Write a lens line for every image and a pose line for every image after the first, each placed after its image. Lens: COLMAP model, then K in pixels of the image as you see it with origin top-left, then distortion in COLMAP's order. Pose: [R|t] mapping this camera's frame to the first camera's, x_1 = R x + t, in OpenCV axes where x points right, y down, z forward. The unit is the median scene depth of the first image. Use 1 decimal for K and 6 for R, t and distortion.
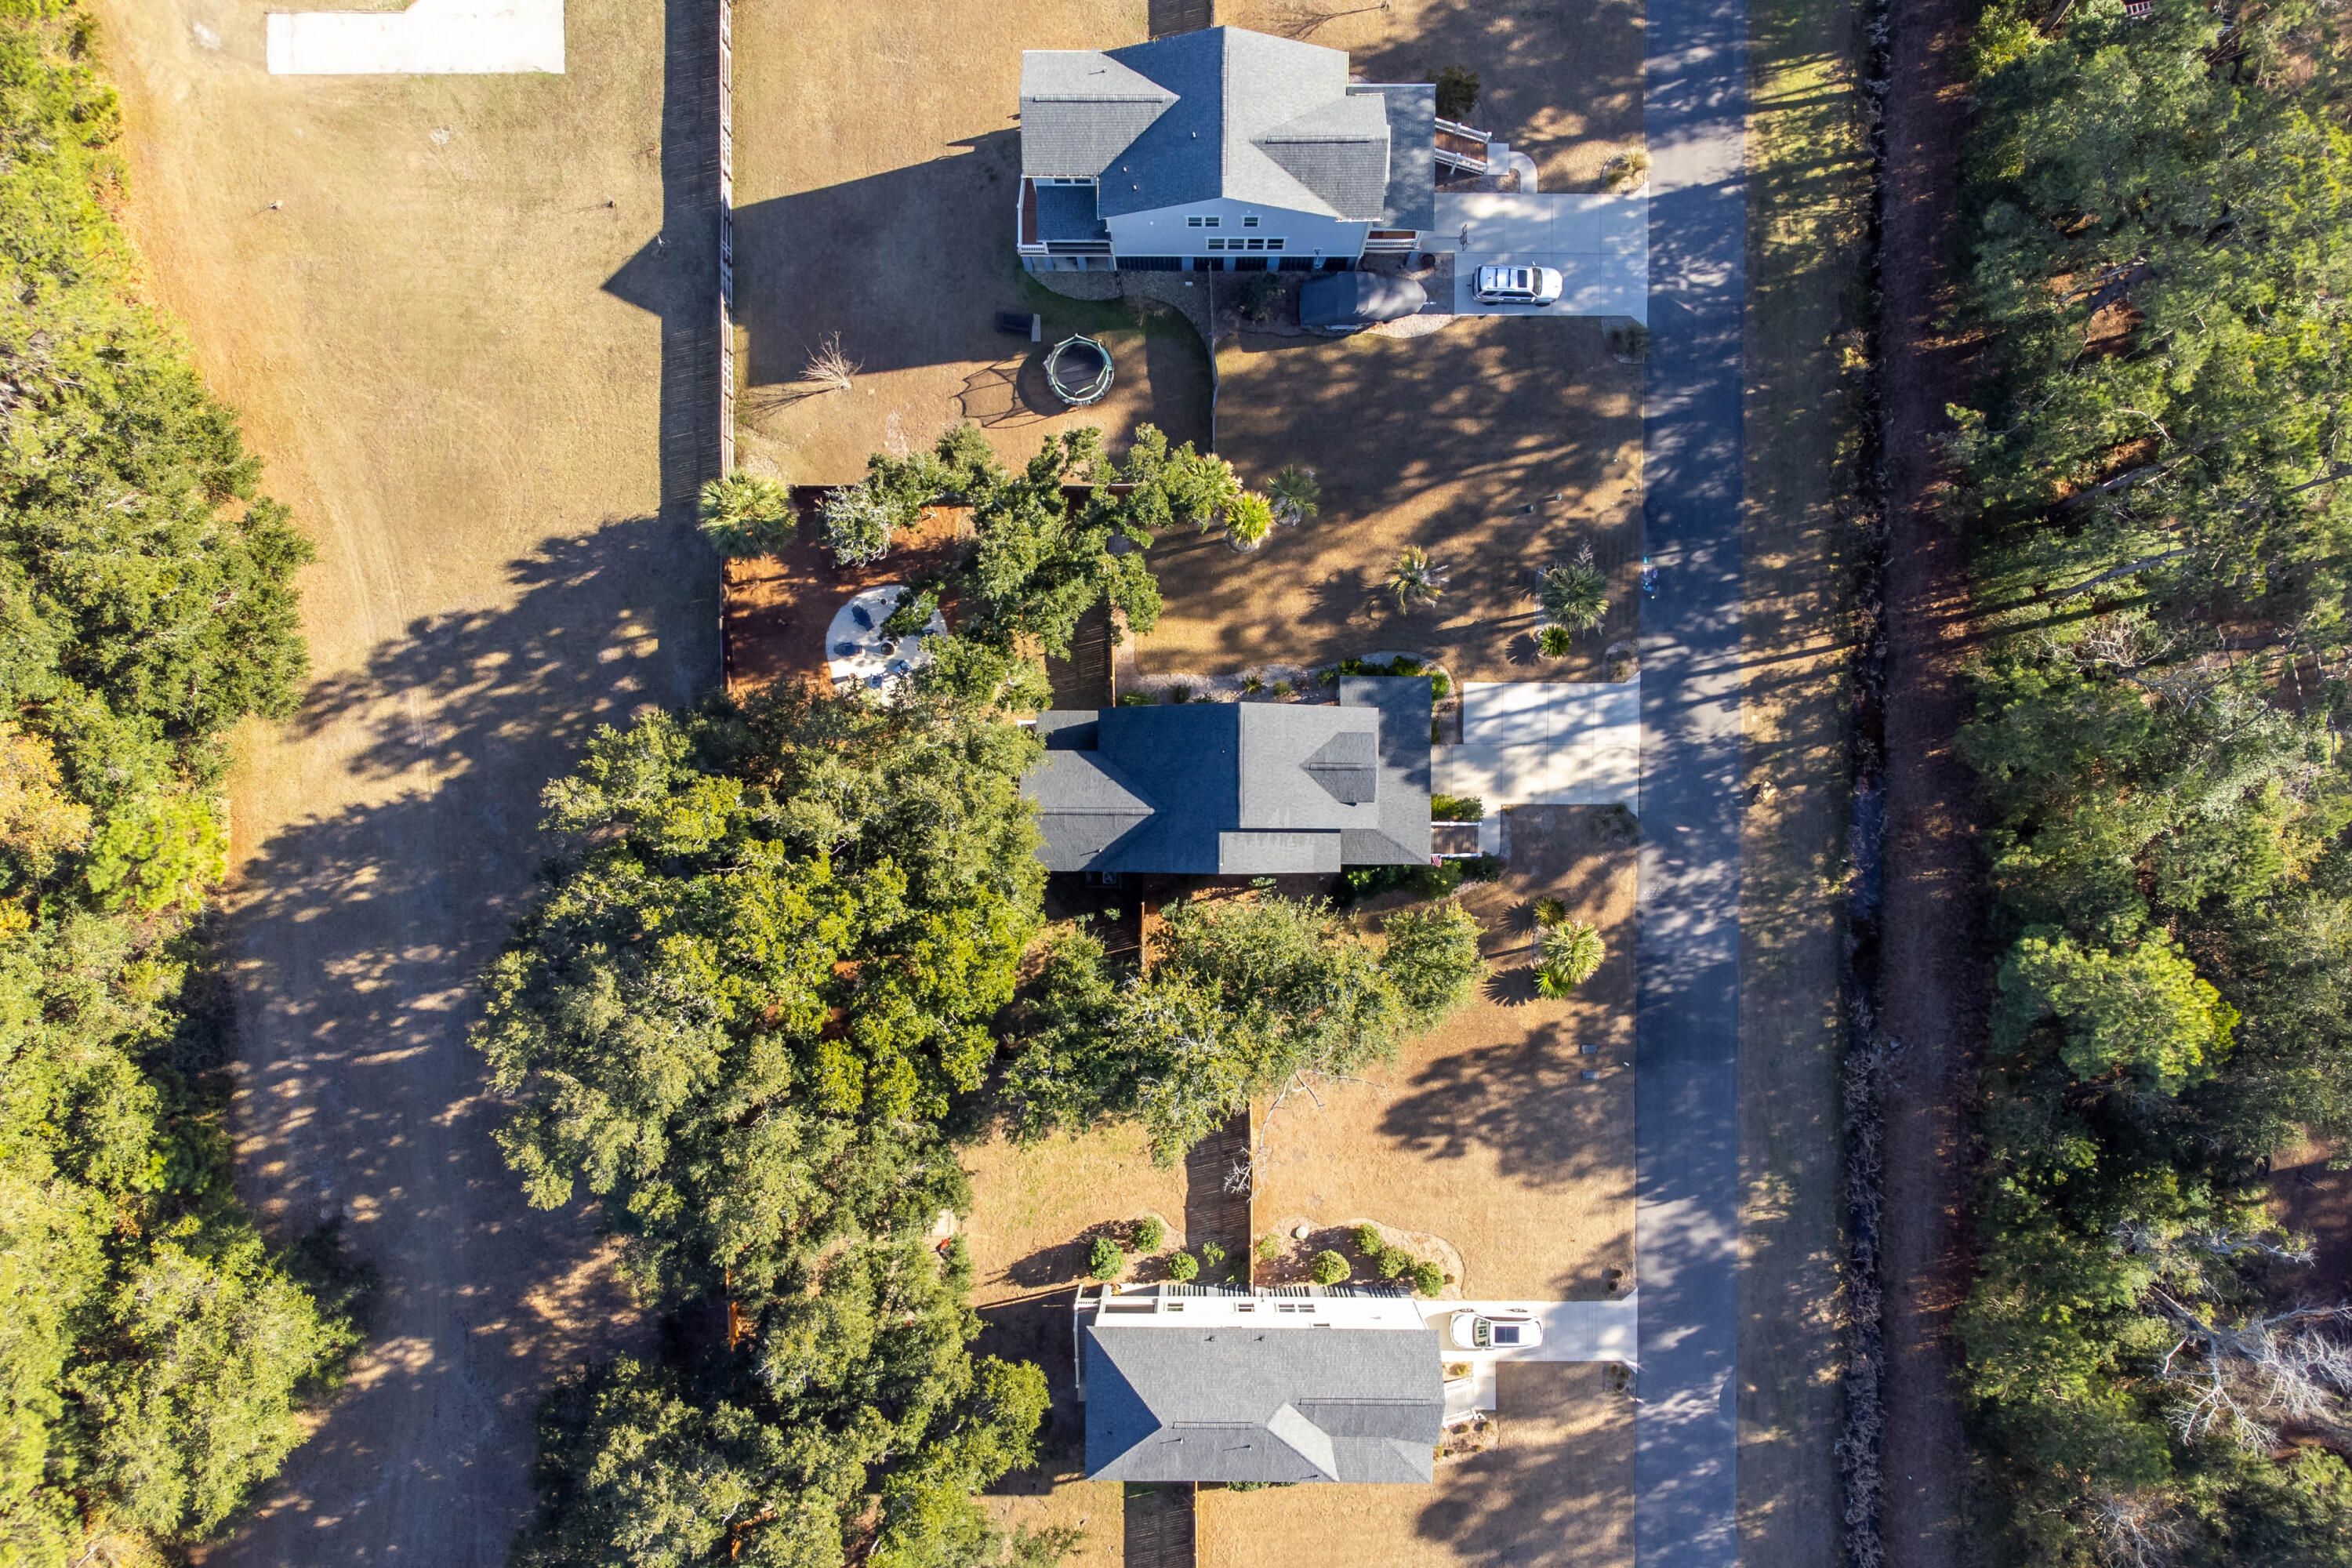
lens RADIAL K [[1615.9, 0, 1195.7], [0, 1615.9, 785.4], [0, 0, 1]] dist [0.051584, -0.001364]
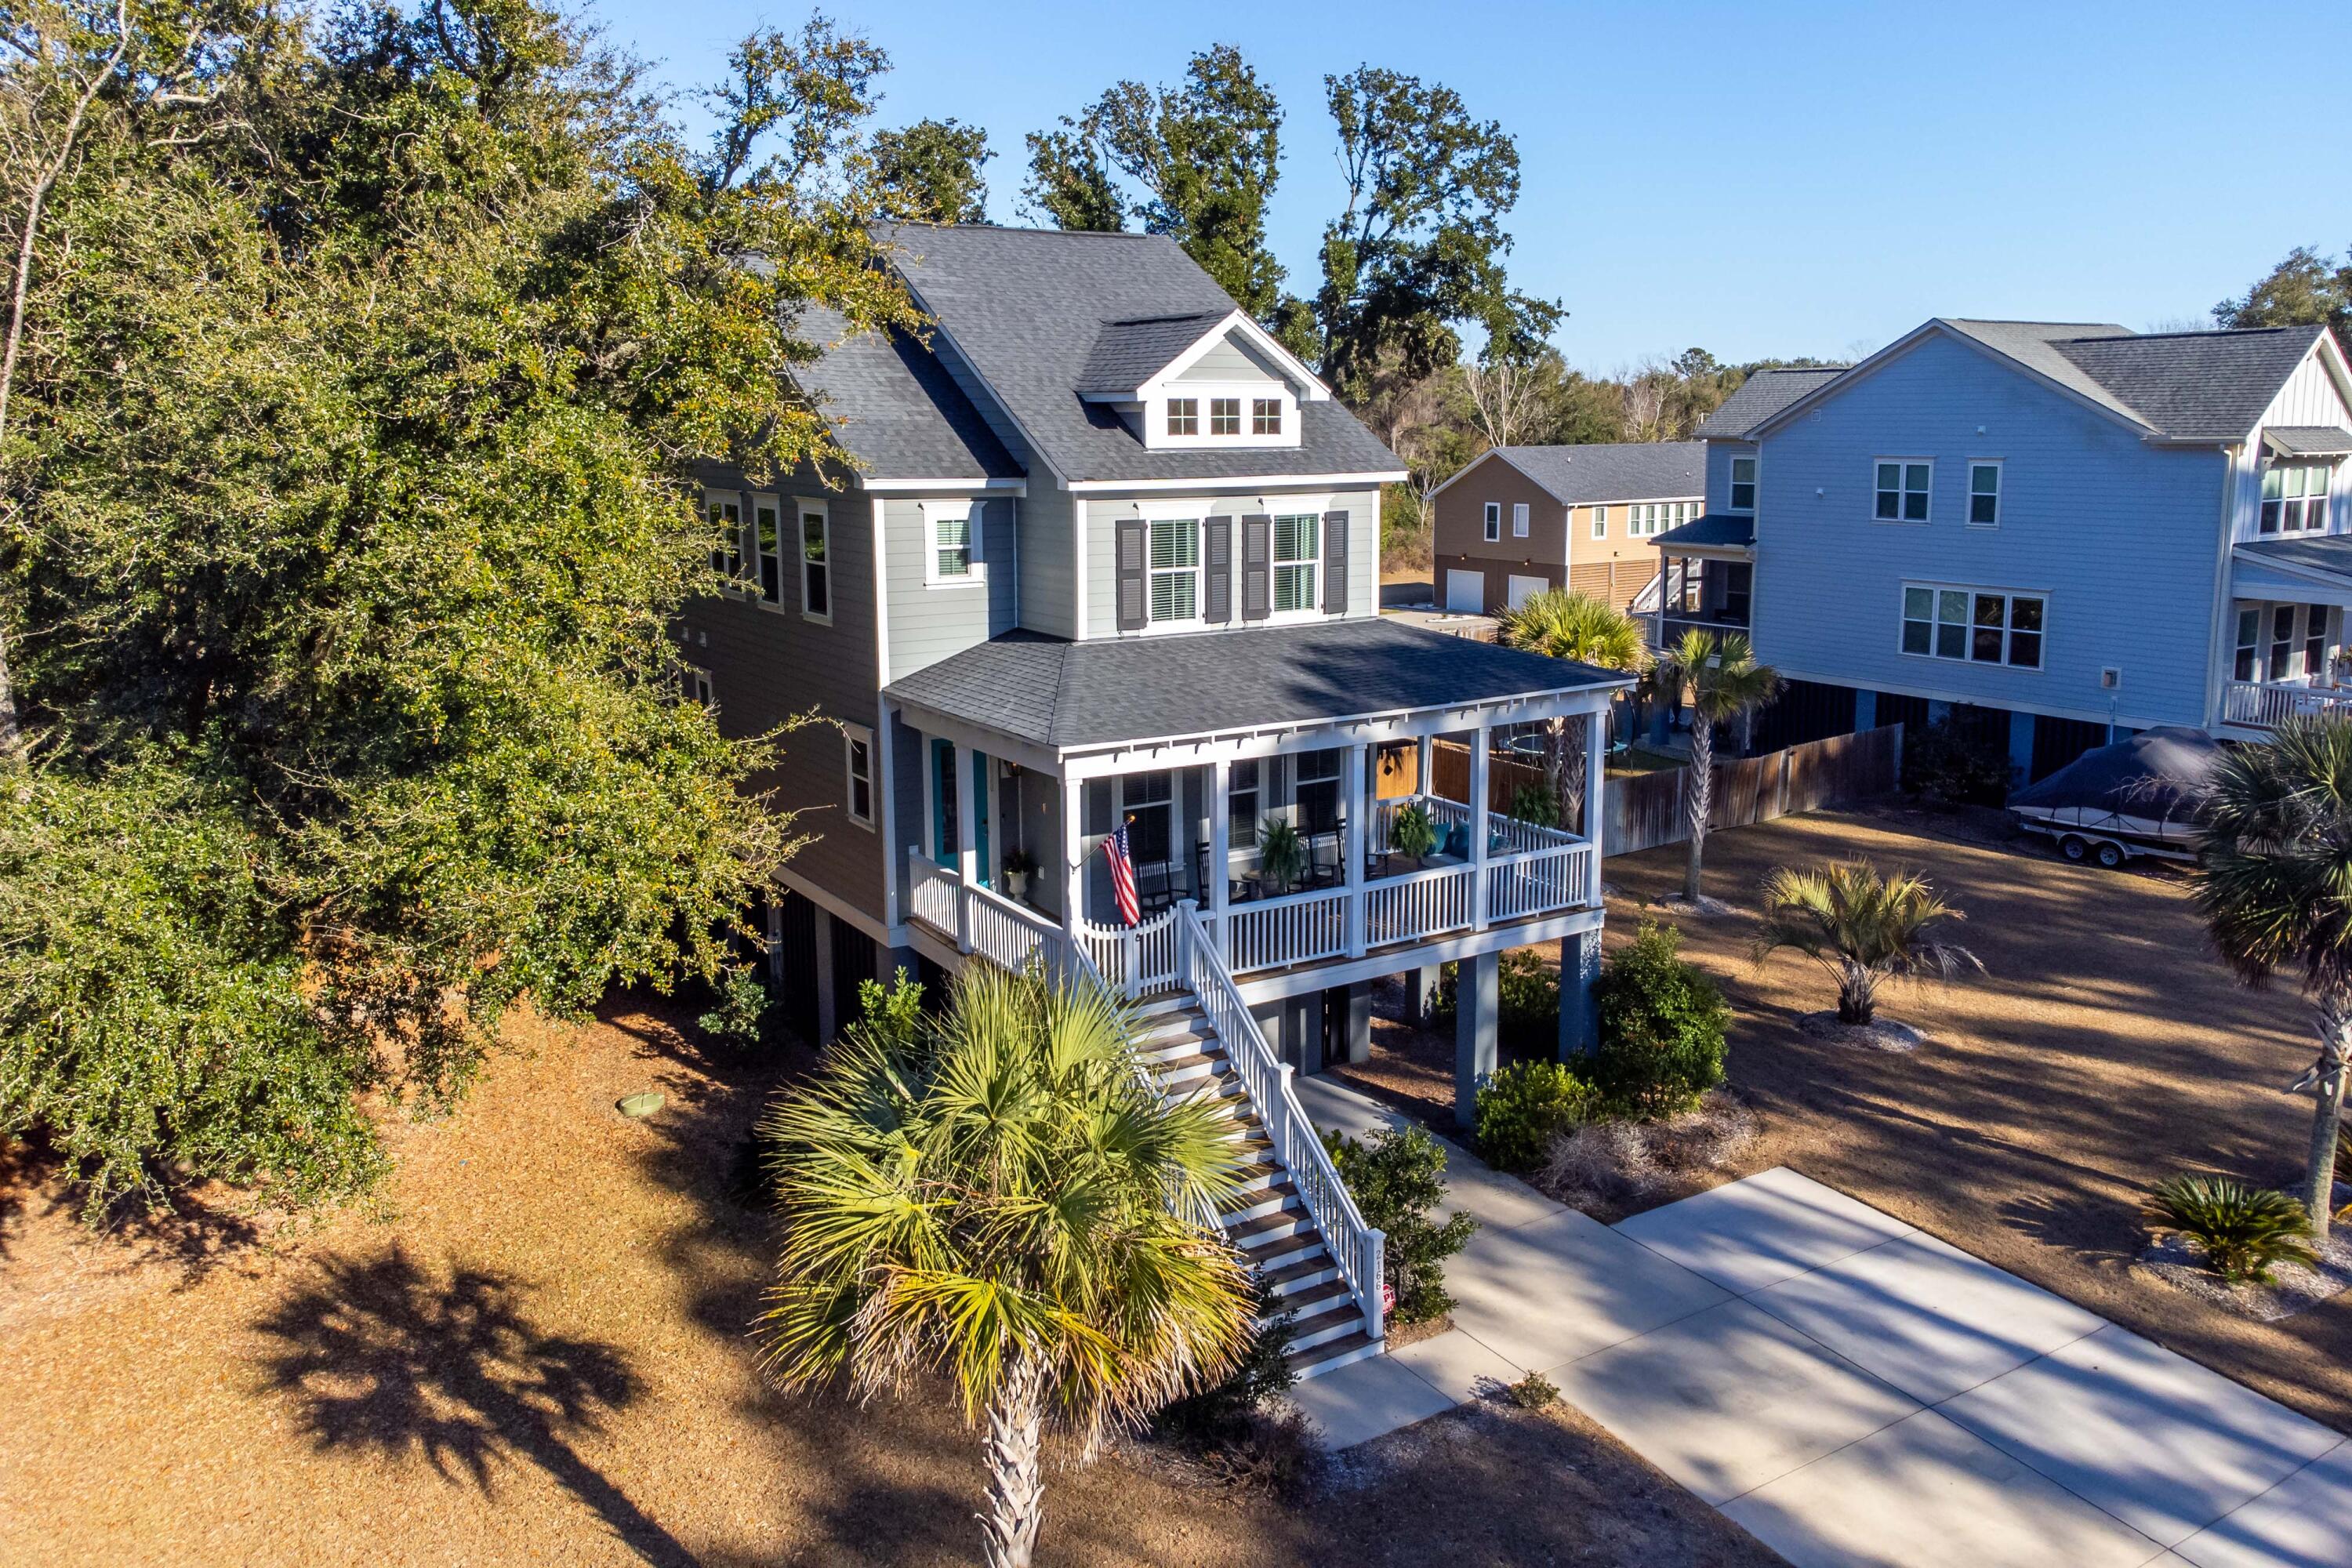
lens RADIAL K [[1697.2, 0, 1168.2], [0, 1697.2, 694.5], [0, 0, 1]] dist [0.001180, -0.044740]
pose [[0.537112, 0.129274, -0.833546, 0.318896], [-0.843508, 0.079894, -0.531141, 0.149677], [-0.002067, 0.988385, 0.151955, 0.885651]]
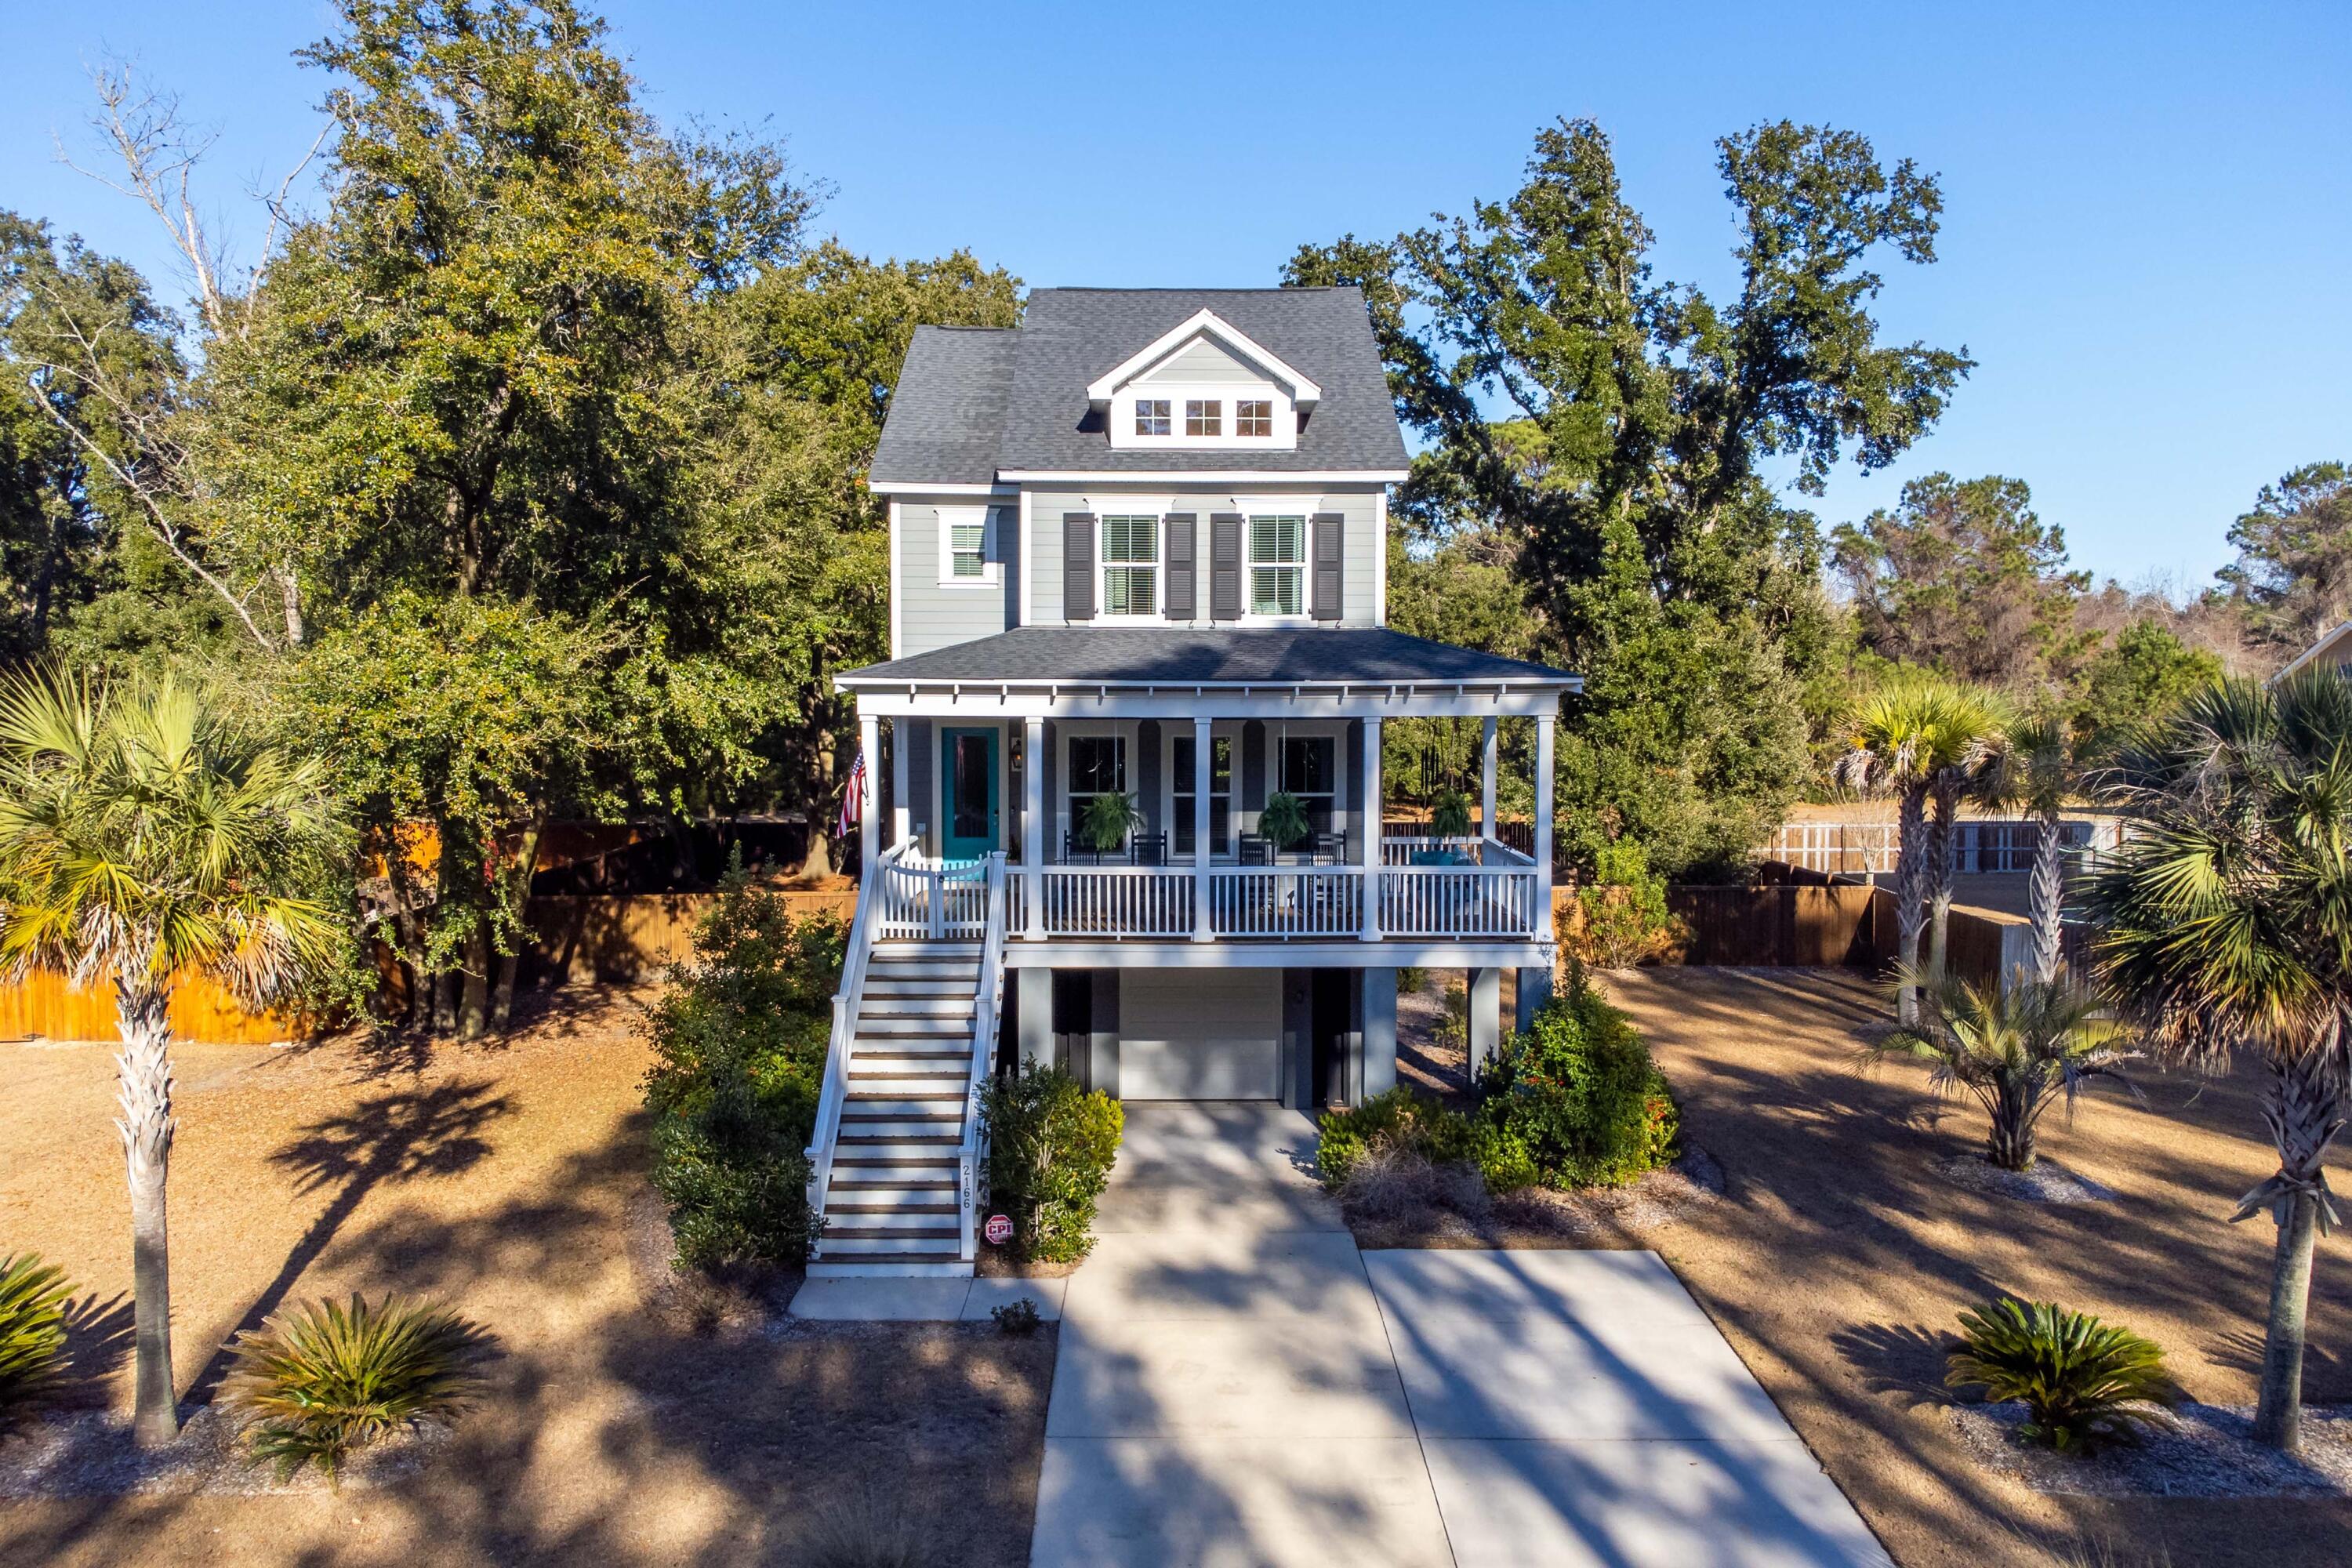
lens RADIAL K [[1712.8, 0, 1209.7], [0, 1712.8, 793.9], [0, 0, 1]] dist [0.019408, 0.002555]
pose [[0.040637, 0.072257, -0.996558, 0.373168], [-0.999116, -0.007824, -0.041309, 0.001683], [-0.010782, 0.997355, 0.071876, 0.924308]]
